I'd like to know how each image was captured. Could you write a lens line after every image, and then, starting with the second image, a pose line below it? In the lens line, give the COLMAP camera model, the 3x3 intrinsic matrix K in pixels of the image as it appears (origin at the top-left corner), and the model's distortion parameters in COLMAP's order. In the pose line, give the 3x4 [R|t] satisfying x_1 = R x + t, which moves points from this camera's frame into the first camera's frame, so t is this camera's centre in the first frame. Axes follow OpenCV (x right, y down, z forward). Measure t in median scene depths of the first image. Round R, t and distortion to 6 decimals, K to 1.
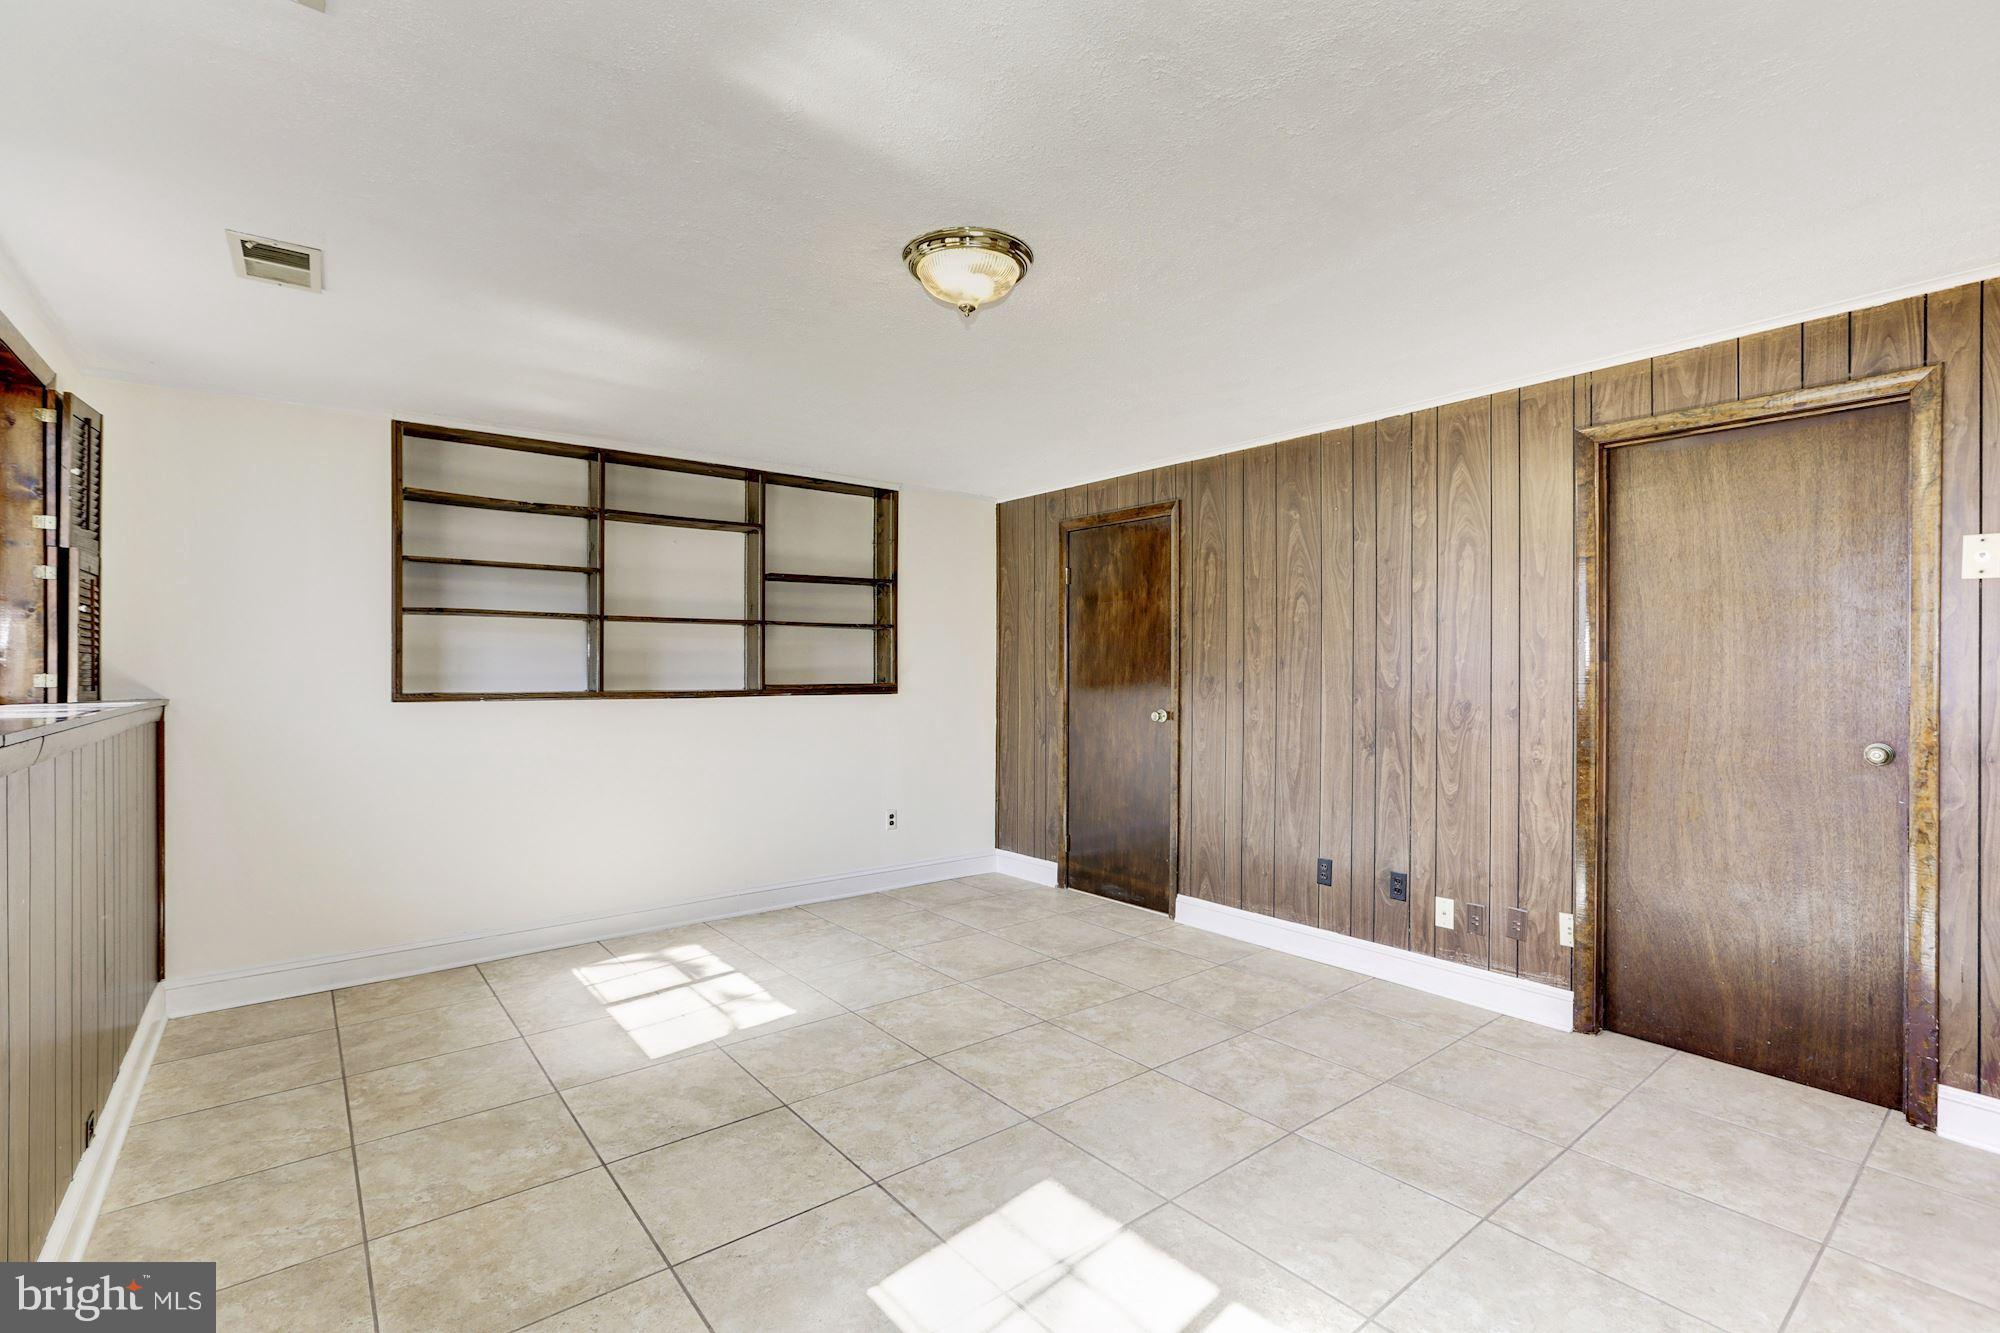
lens RADIAL K [[903.7, 0, 977.8], [0, 903.7, 674.6], [0, 0, 1]] dist [-0.042397, 0.019598]
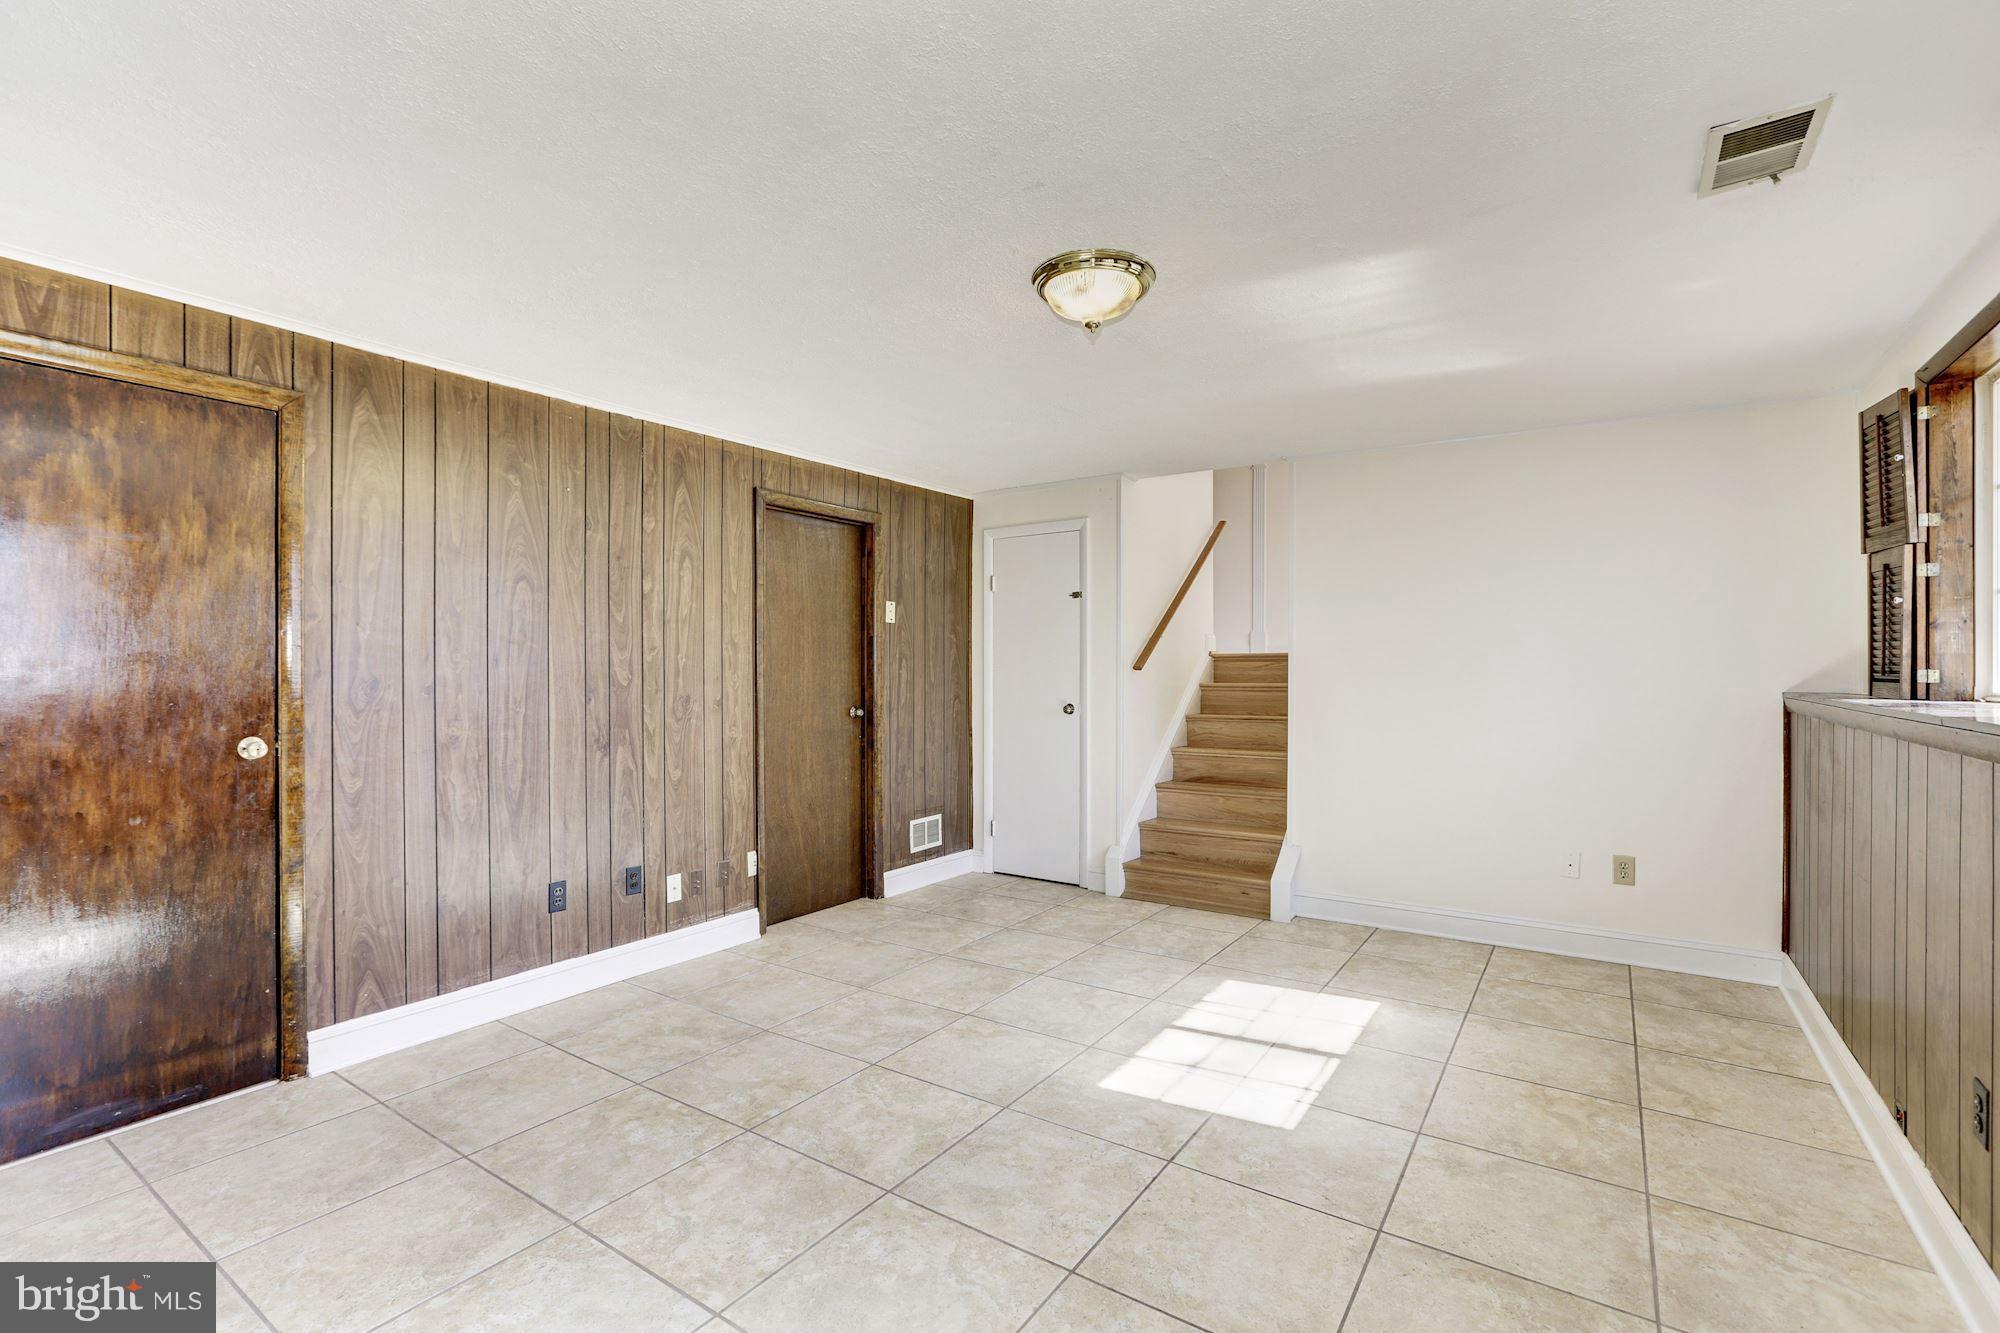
lens RADIAL K [[897.4, 0, 1019.4], [0, 897.4, 670.0], [0, 0, 1]] dist [-0.040640, 0.020037]
pose [[-0.319182, -0.003702, 0.947686, -0.622725], [0.008233, 0.999944, 0.006679, -0.005829], [-0.947658, 0.009934, -0.319134, 0.898473]]
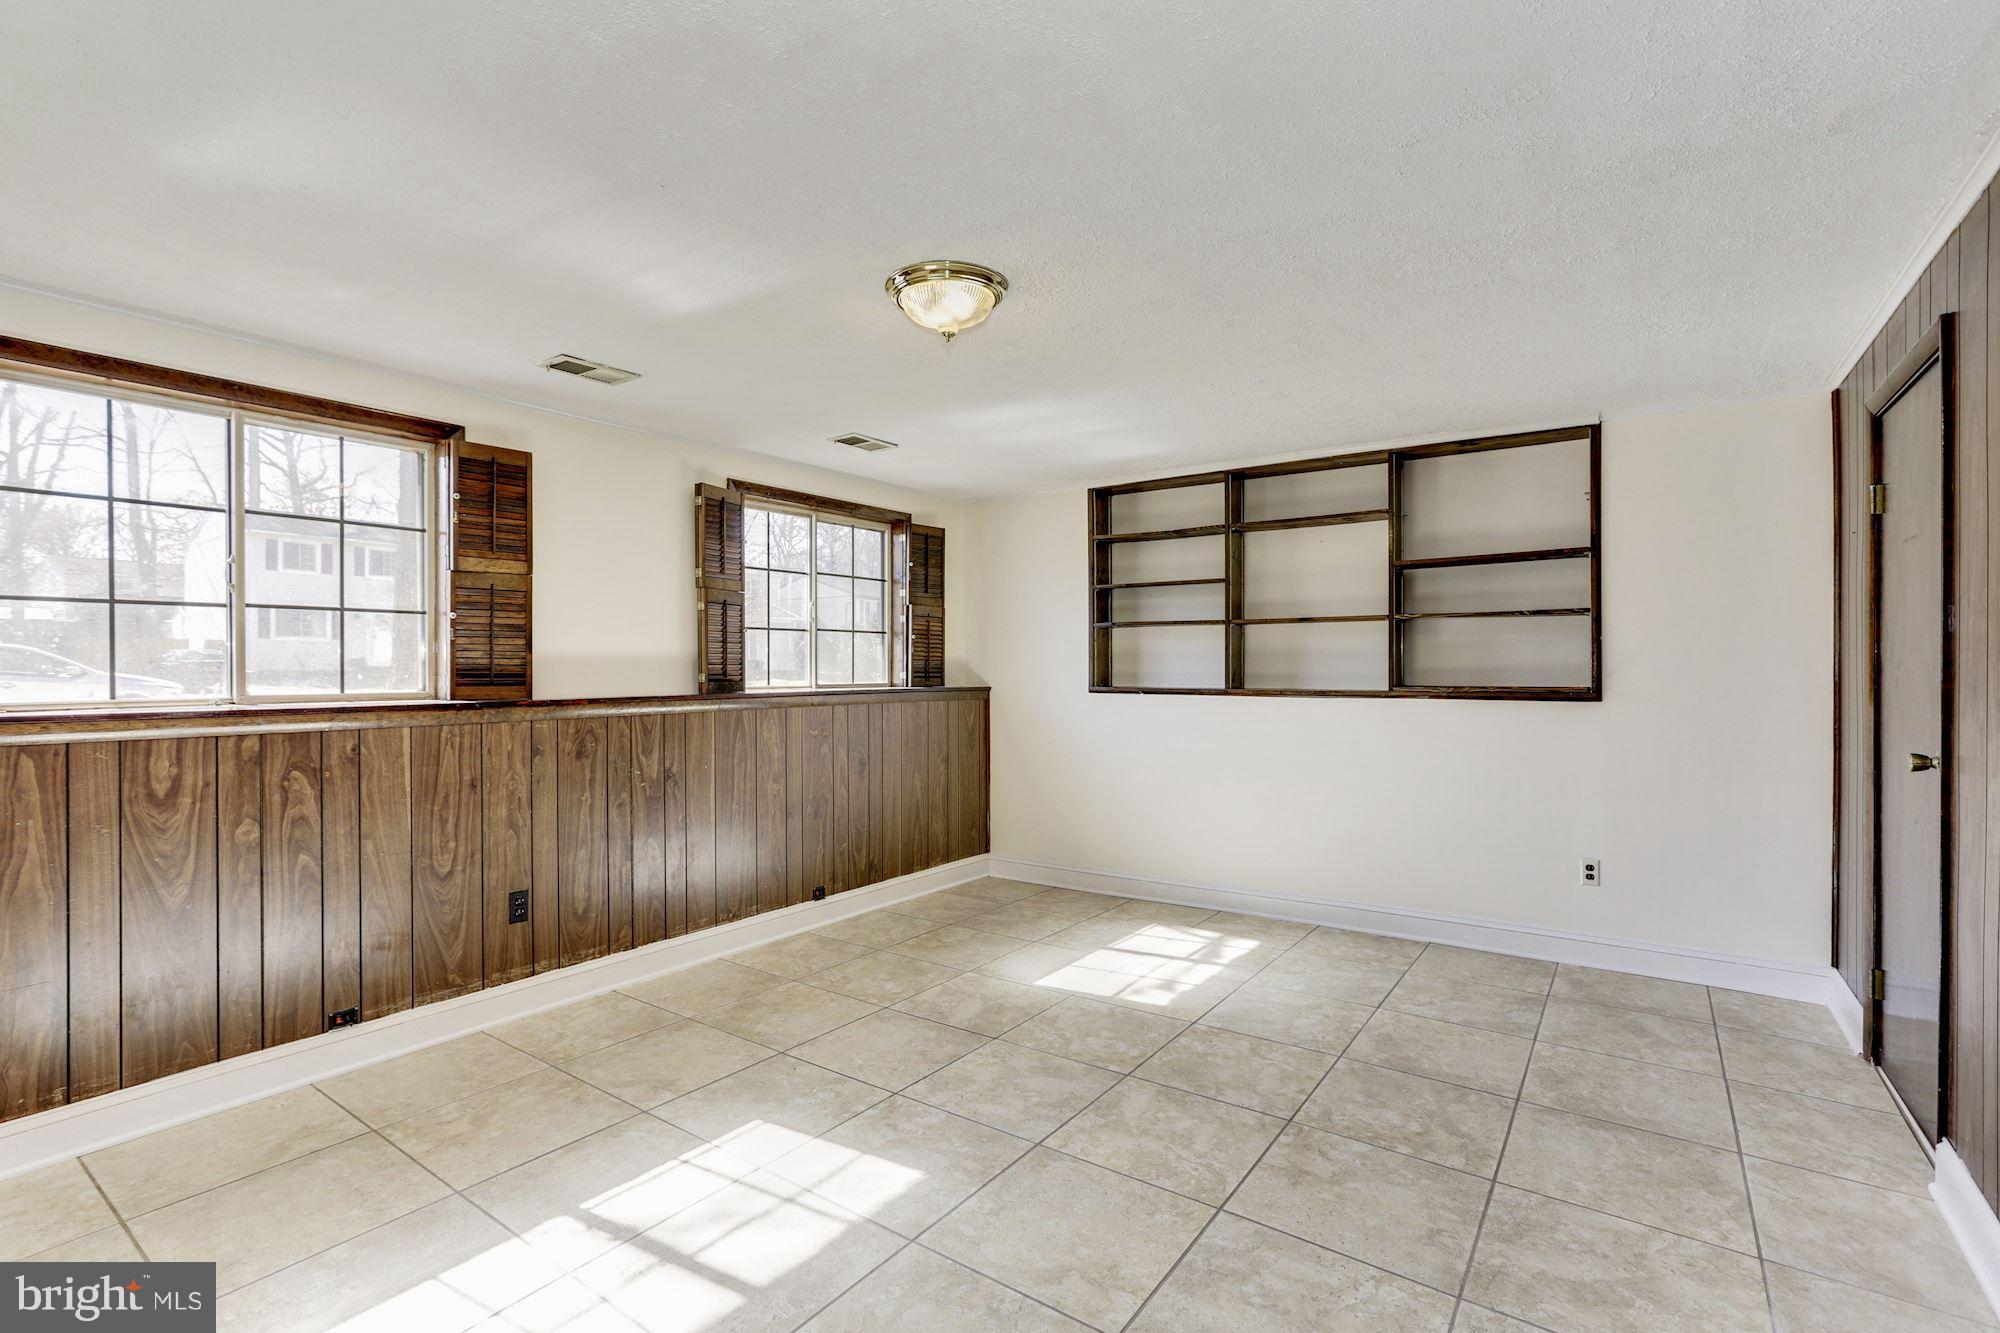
lens RADIAL K [[901.2, 0, 1009.3], [0, 901.2, 666.6], [0, 0, 1]] dist [-0.043773, 0.018527]
pose [[0.283842, -0.005406, -0.958856, 0.655789], [-0.004333, 0.999967, -0.006920, 0.000803], [0.958861, 0.006119, 0.283809, 0.484126]]
